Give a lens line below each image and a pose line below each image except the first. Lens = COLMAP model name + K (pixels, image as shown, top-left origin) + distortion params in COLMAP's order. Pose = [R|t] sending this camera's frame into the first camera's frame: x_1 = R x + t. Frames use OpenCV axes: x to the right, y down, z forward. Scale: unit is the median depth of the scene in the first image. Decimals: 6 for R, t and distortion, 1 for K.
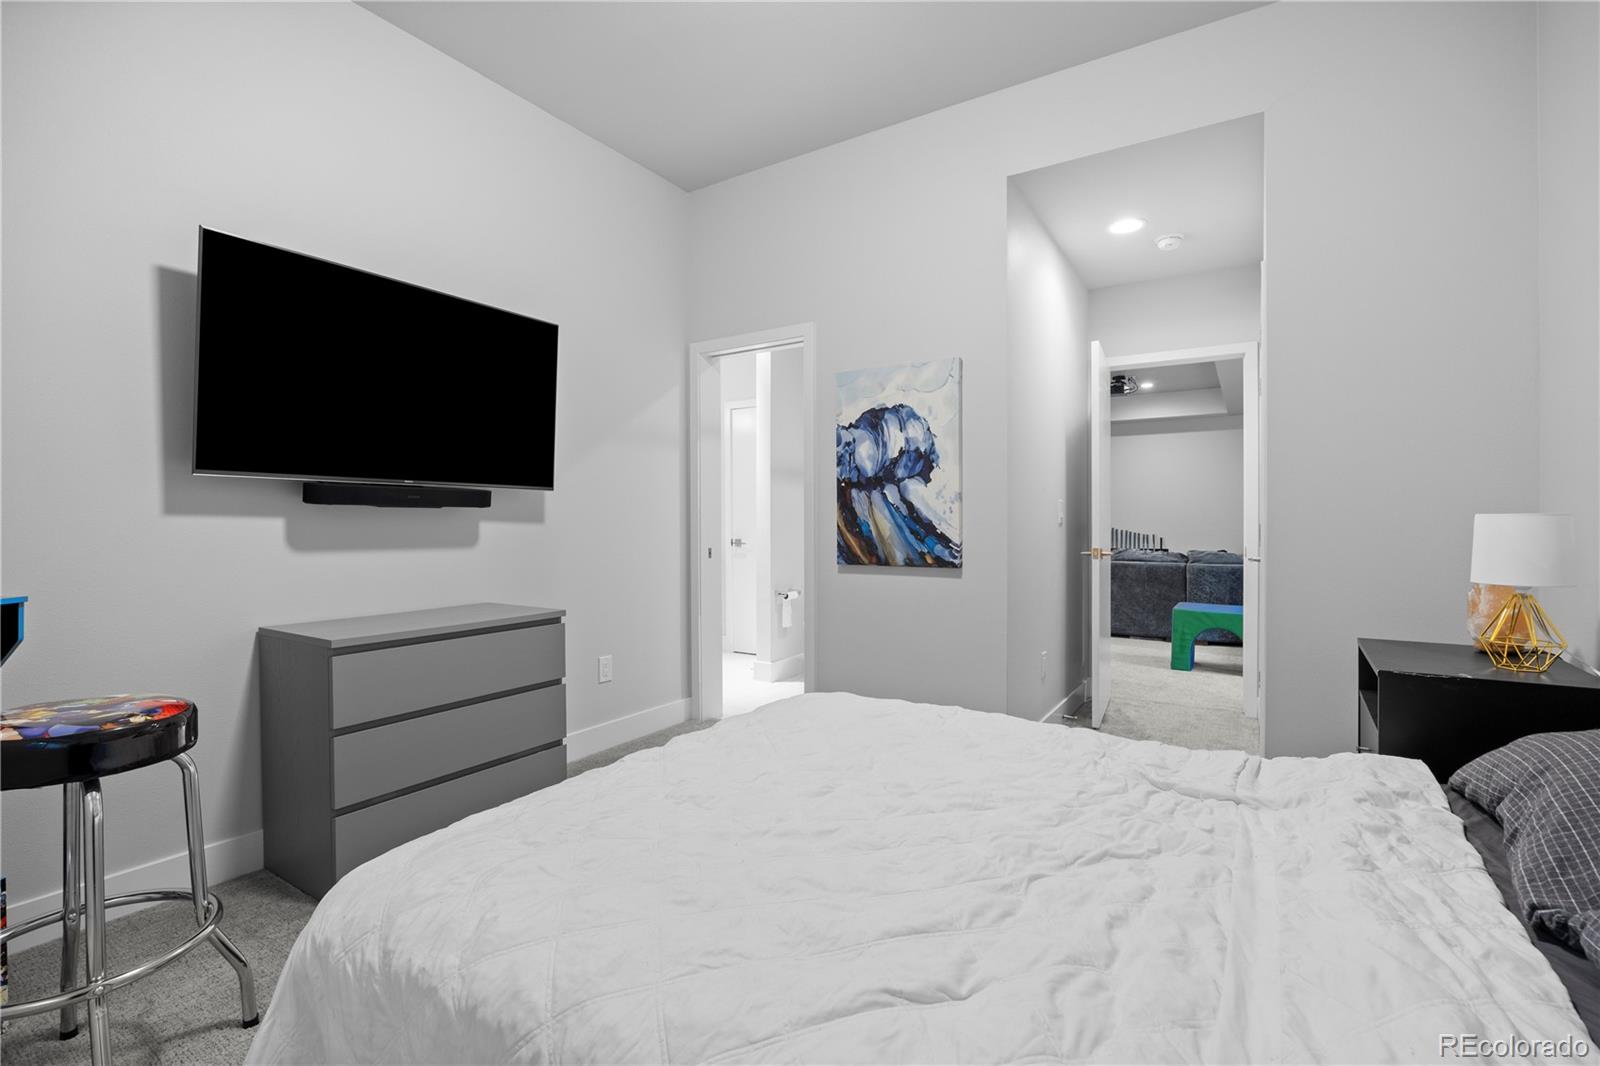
lens RADIAL K [[709.9, 0, 795.2], [0, 709.9, 522.6], [0, 0, 1]] dist [-0.018958, 0.000205]
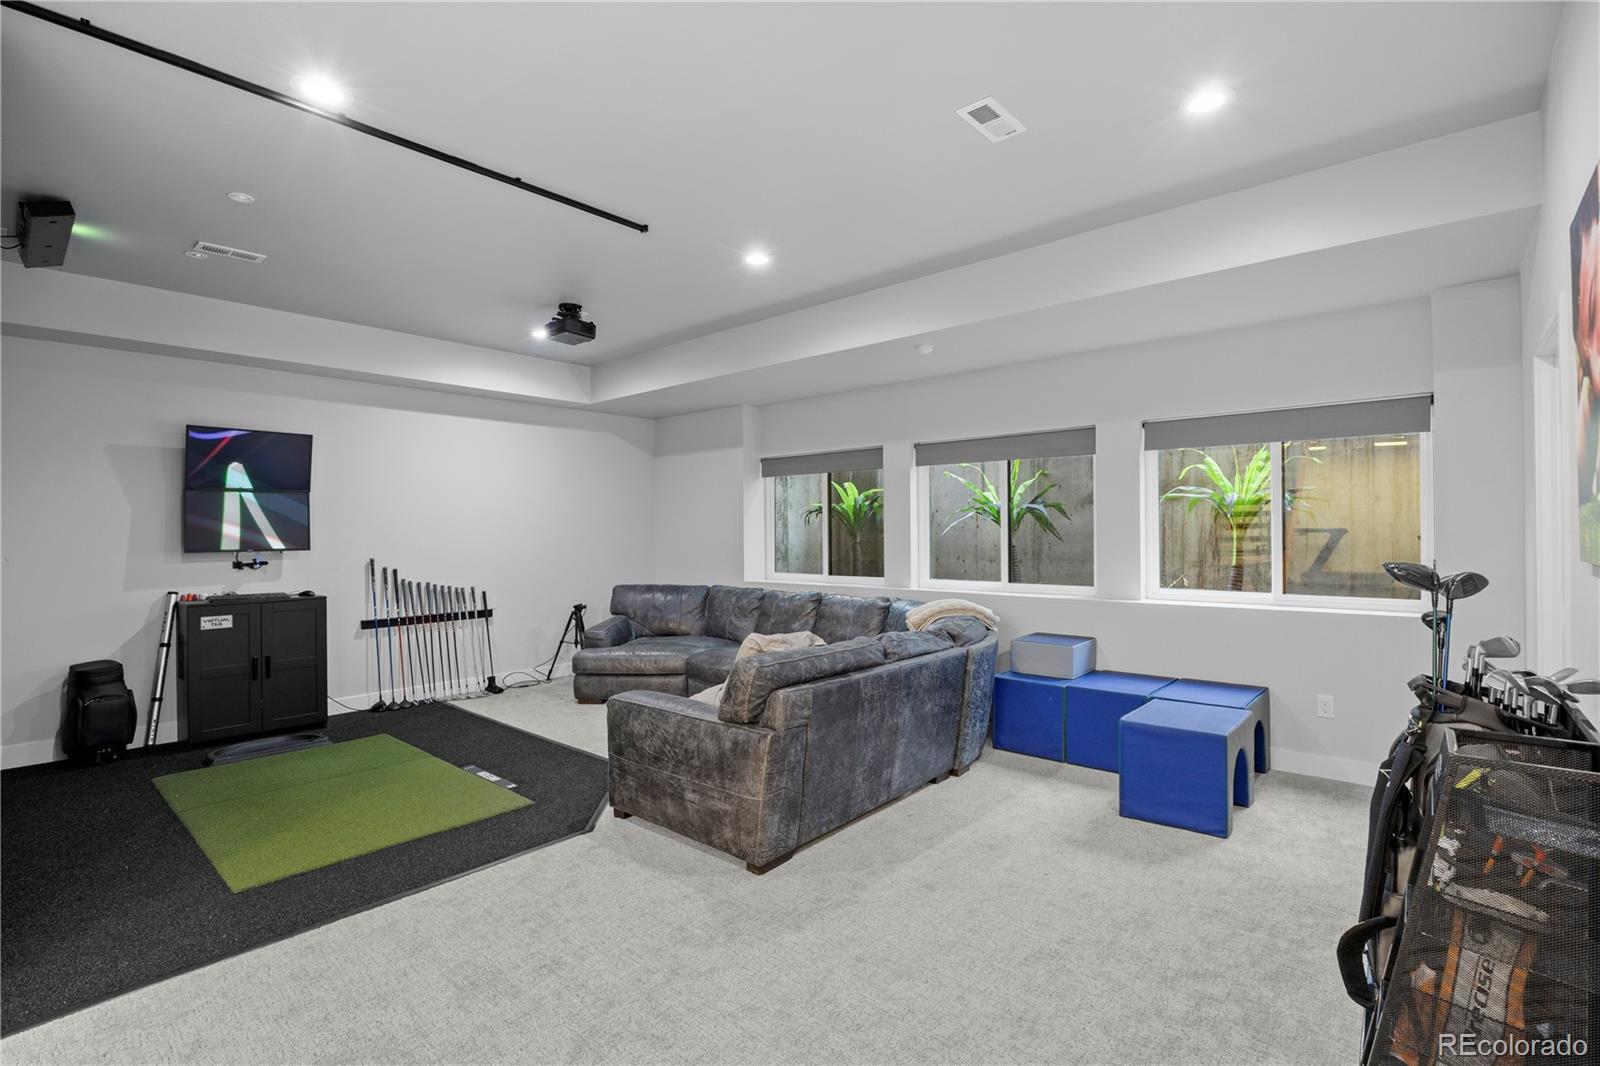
lens RADIAL K [[730.9, 0, 800.0], [0, 730.9, 533.0], [0, 0, 1]] dist [-0.003181, -0.000295]
pose [[0.151229, -0.003577, 0.988492, -0.068538], [0.009981, 0.999948, 0.002091, -0.030402], [-0.988448, 0.009550, 0.151257, 0.703204]]
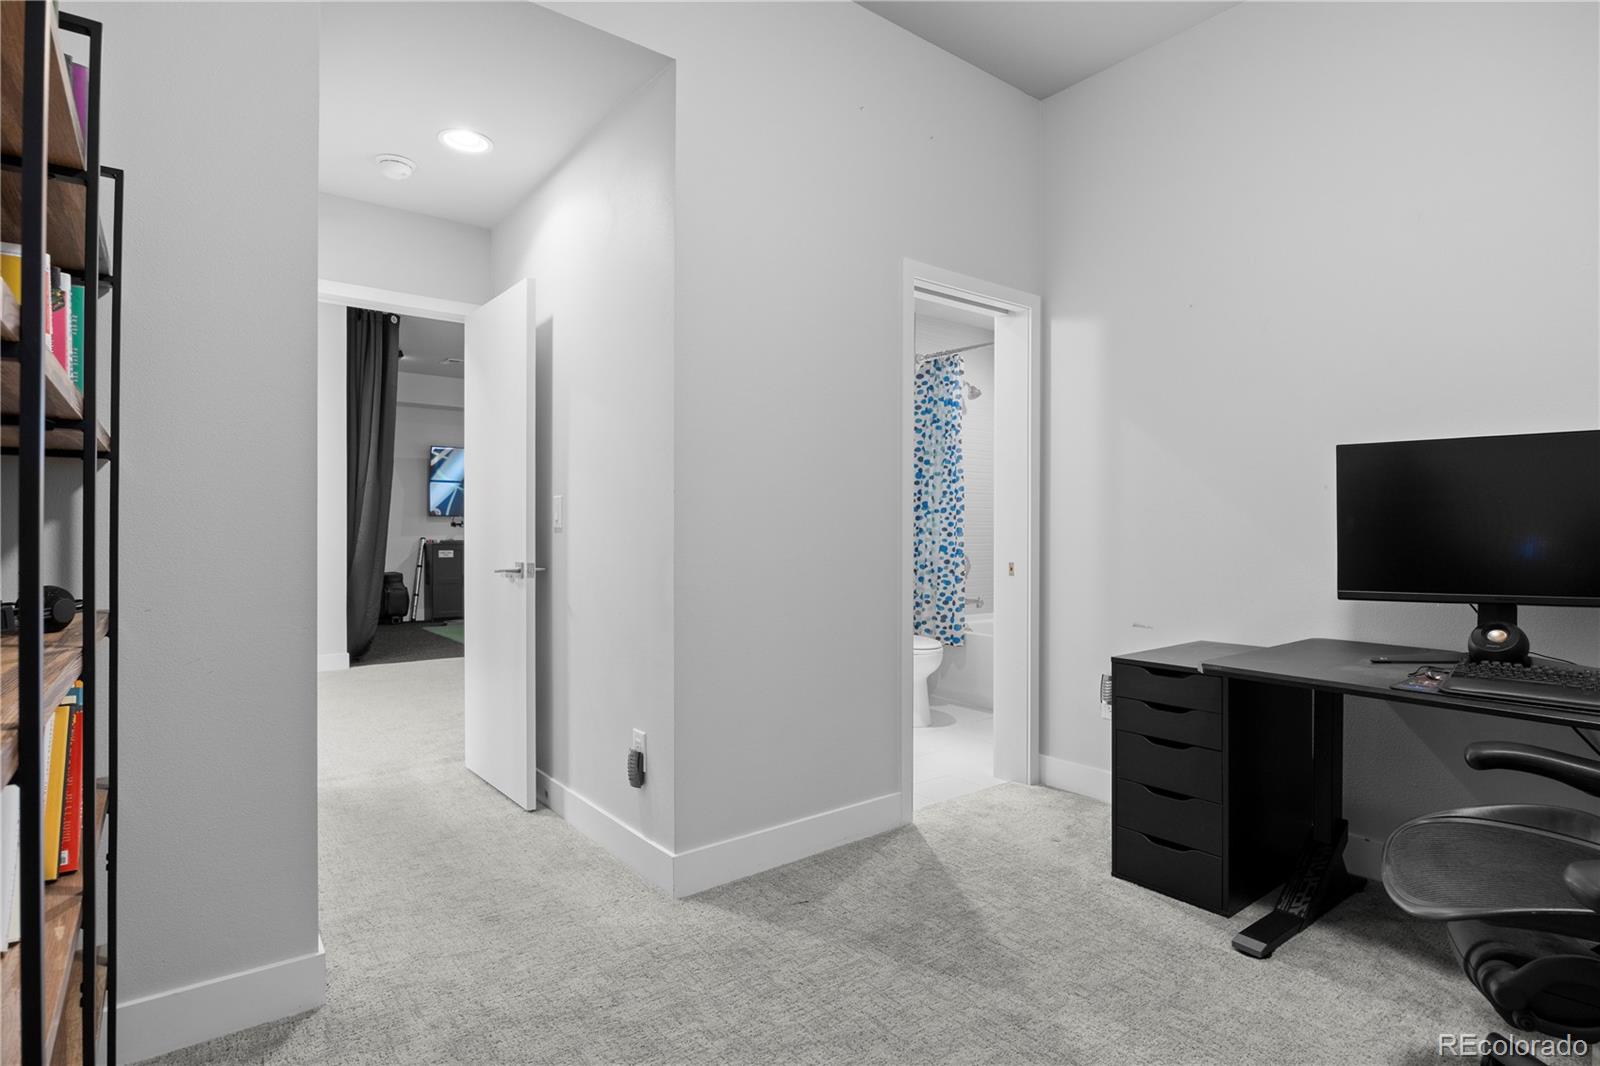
lens RADIAL K [[822.6, 0, 800.0], [0, 822.6, 533.0], [0, 0, 1]] dist [-0.000282, -0.000166]
pose [[0.332995, 0.001108, 0.942928, -0.471607], [-0.000136, 0.999999, -0.001126, 0.003732], [-0.942929, 0.000246, 0.332995, 0.403422]]
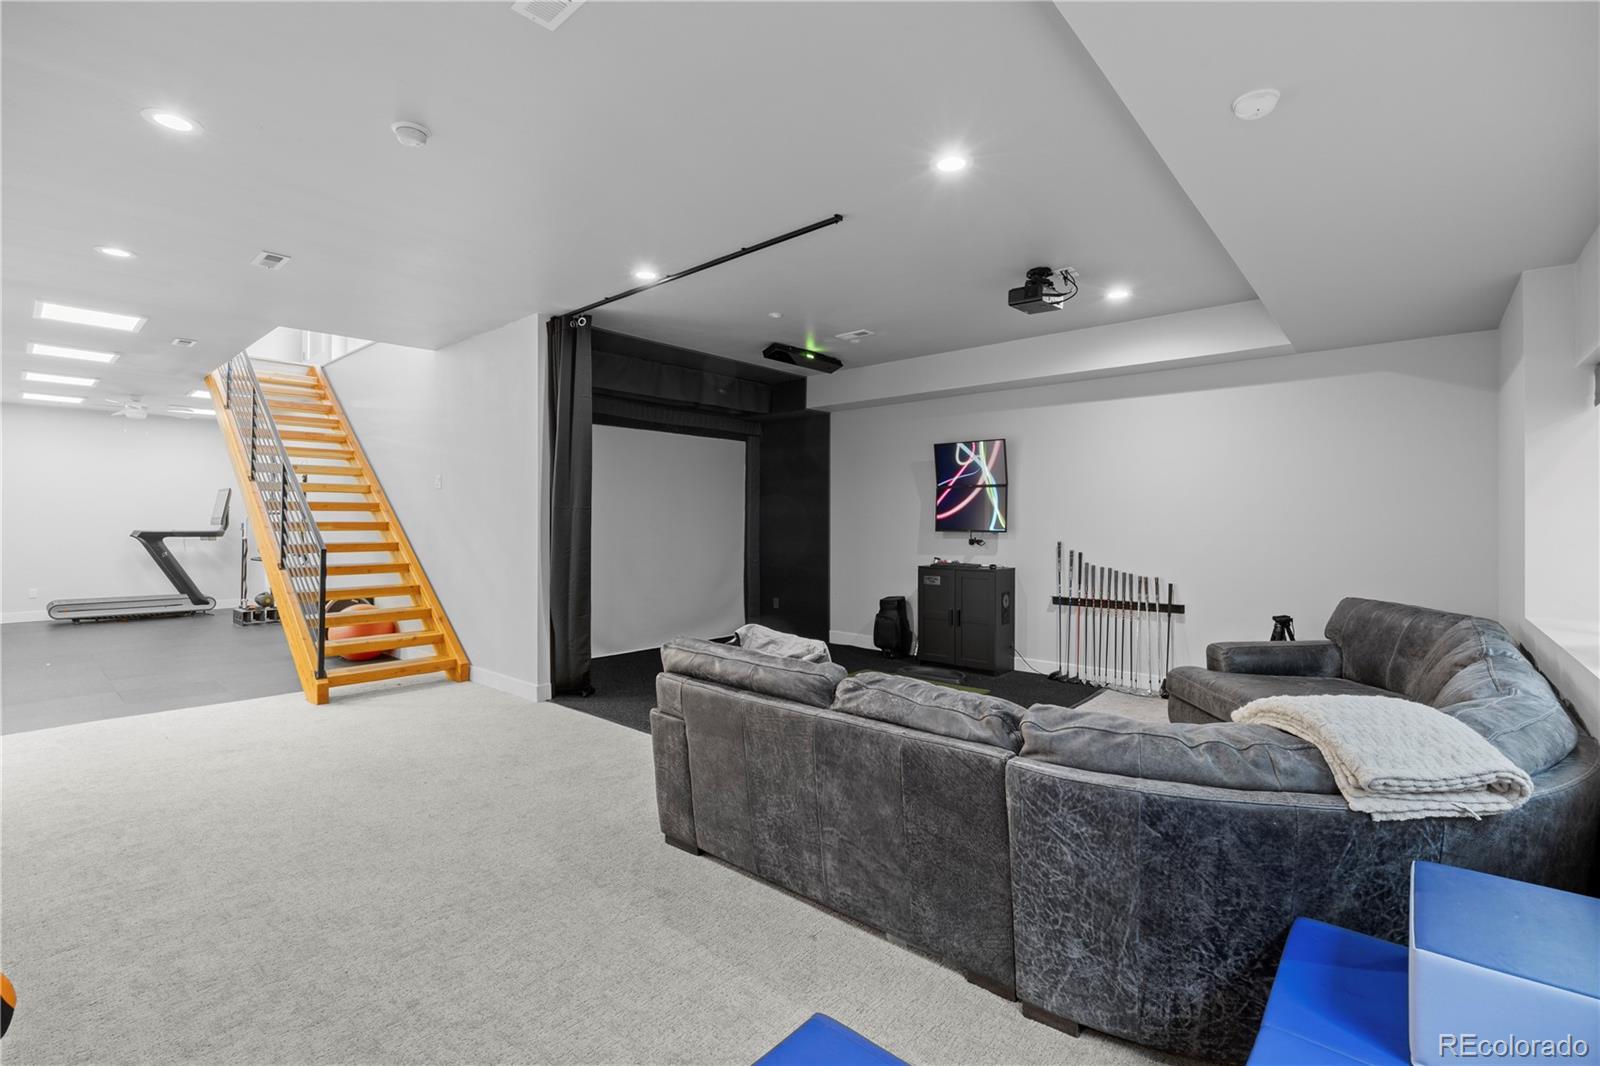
lens RADIAL K [[709.9, 0, 795.2], [0, 709.9, 522.6], [0, 0, 1]] dist [-0.018958, 0.000205]
pose [[0.989951, 0.001395, -0.141403, 0.339976], [-0.001300, 0.999999, 0.000763, -0.029064], [0.141403, -0.000572, 0.989952, 0.459510]]
